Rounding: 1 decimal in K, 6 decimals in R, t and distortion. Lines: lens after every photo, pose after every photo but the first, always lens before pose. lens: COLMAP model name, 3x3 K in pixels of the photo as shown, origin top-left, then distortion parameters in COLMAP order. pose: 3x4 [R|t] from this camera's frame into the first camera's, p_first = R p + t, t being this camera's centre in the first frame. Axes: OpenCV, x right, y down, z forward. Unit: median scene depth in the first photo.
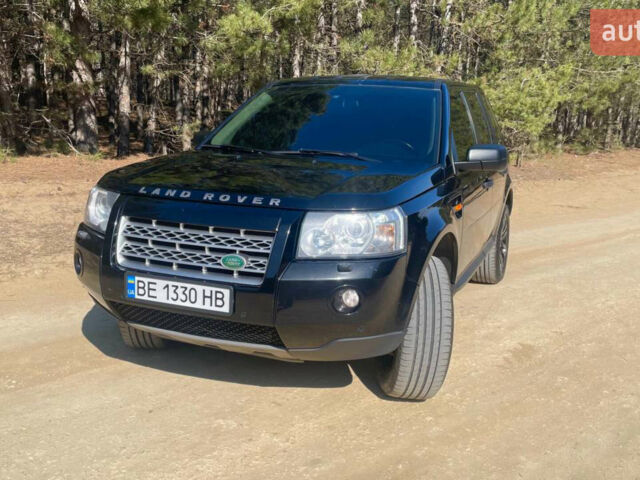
lens RADIAL K [[620.9, 0, 314.4], [0, 620.9, 236.3], [0, 0, 1]] dist [0.096785, 0.000000]
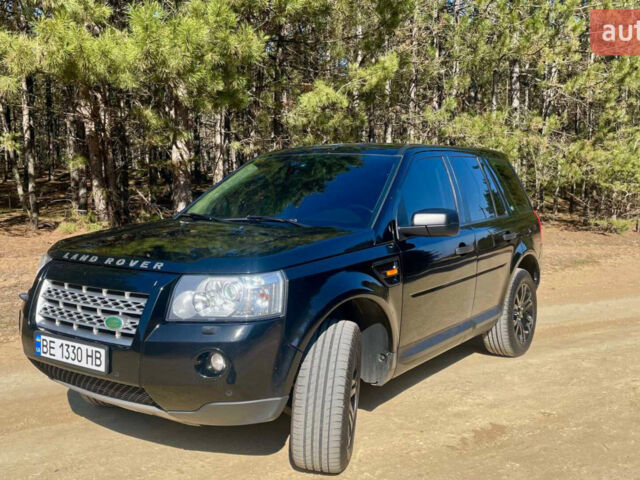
lens RADIAL K [[620.9, 0, 317.7], [0, 620.9, 238.1], [0, 0, 1]] dist [0.096785, 0.000000]
pose [[0.975069, -0.006482, -0.221808, 0.429724], [-0.016996, 0.994455, -0.103779, 0.003027], [0.221251, 0.104961, 0.969552, 0.030996]]
